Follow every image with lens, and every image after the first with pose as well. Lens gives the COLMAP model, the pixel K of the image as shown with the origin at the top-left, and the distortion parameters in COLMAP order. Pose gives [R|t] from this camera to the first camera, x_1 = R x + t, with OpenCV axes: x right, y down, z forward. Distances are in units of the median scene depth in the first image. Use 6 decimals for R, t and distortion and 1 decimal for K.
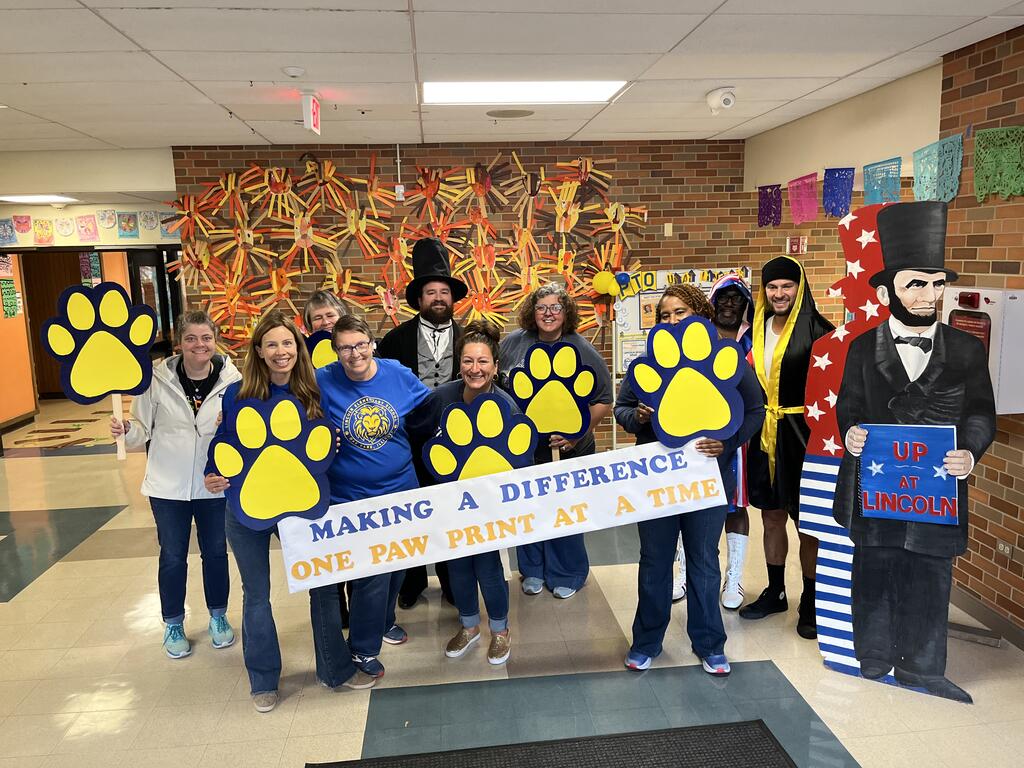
lens RADIAL K [[784.1, 0, 512.5], [0, 784.1, 382.8], [0, 0, 1]] dist [-0.003376, -0.001505]
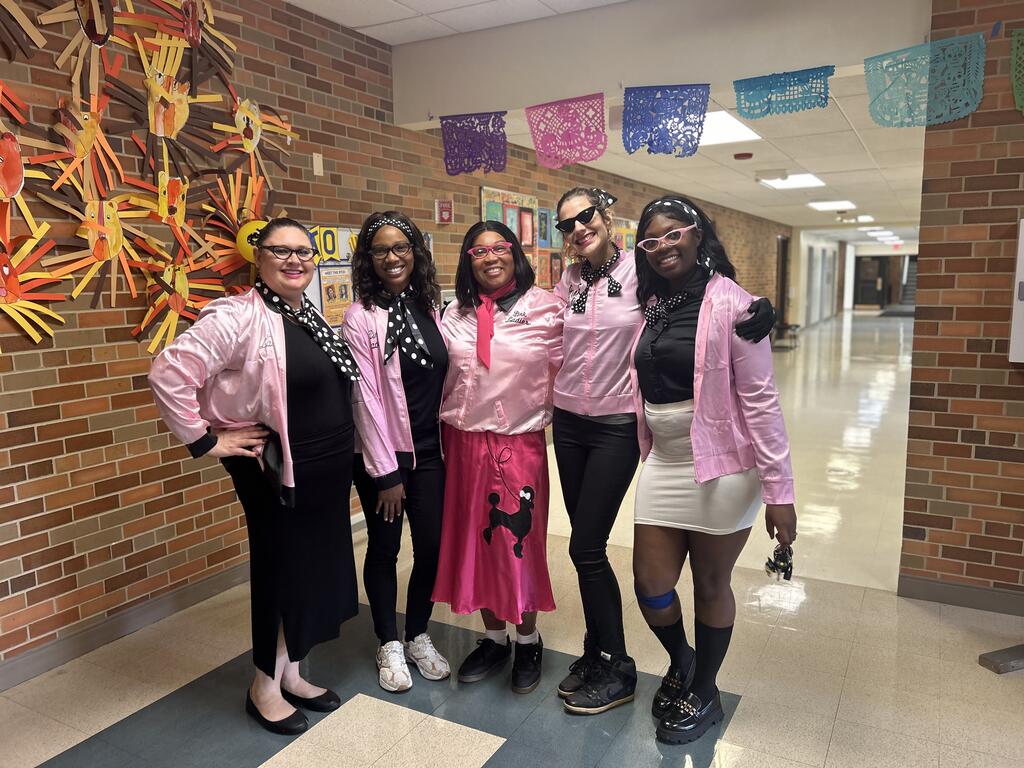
lens RADIAL K [[777.3, 0, 512.7], [0, 777.3, 385.8], [0, 0, 1]] dist [0.004793, -0.009285]
pose [[0.562680, -0.090149, 0.821745, -0.223995], [0.127863, 0.991565, 0.021227, -0.021470], [-0.816727, 0.093127, 0.569460, 0.562948]]
